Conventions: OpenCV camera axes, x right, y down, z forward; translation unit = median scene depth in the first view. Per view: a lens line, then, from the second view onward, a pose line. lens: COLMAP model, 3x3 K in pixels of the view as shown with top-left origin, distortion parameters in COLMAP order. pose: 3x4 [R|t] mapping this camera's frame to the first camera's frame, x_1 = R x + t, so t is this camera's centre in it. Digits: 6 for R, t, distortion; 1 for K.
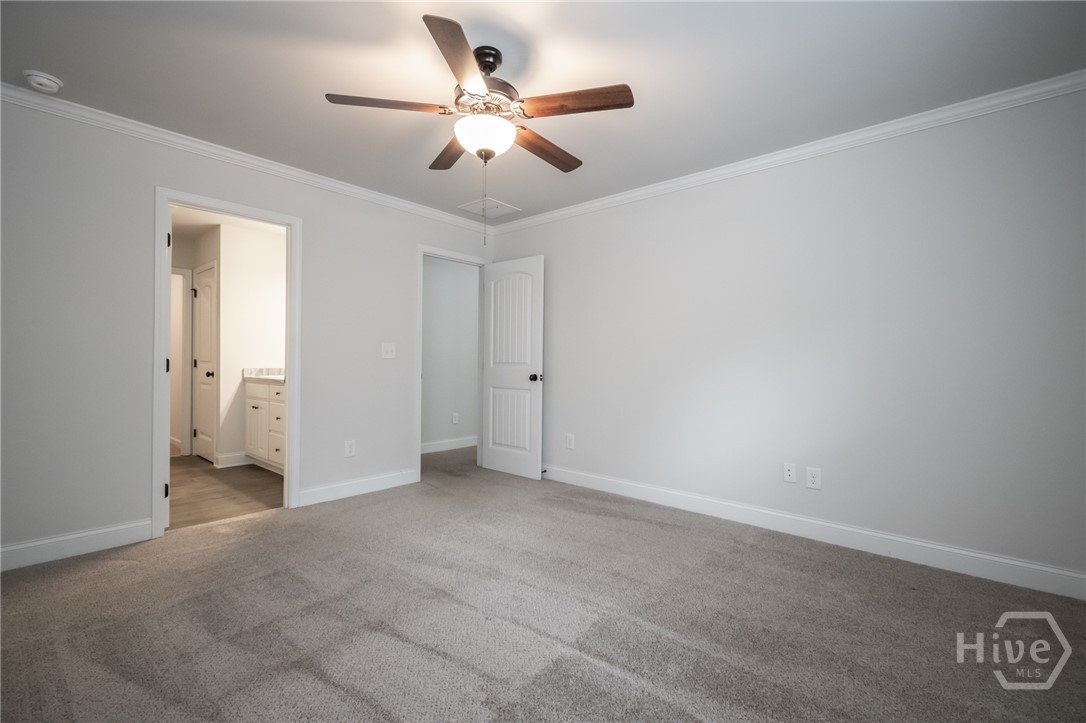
lens RADIAL K [[476.4, 0, 544.0], [0, 476.4, 357.1], [0, 0, 1]] dist [0.003683, -0.000829]
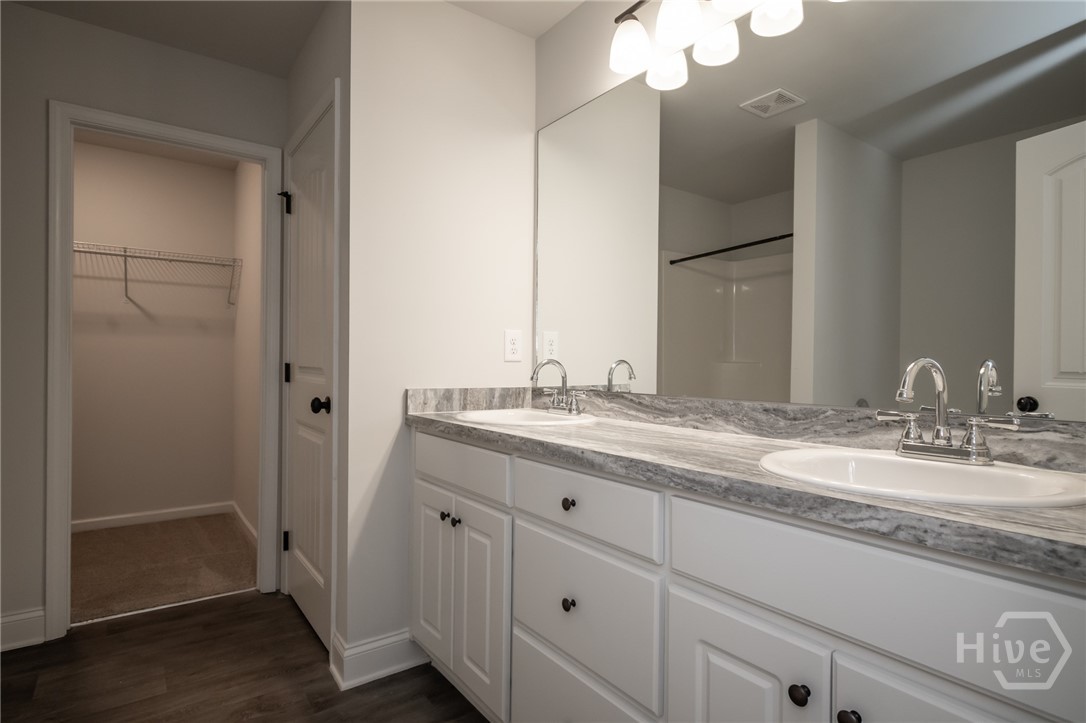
lens RADIAL K [[551.8, 0, 542.3], [0, 551.8, 361.8], [0, 0, 1]] dist [0.001744, 0.000478]
pose [[0.977210, 0.003579, -0.212243, -0.437387], [-0.003758, 0.999993, -0.000438, 0.002973], [0.212239, 0.001226, 0.977217, 0.612531]]
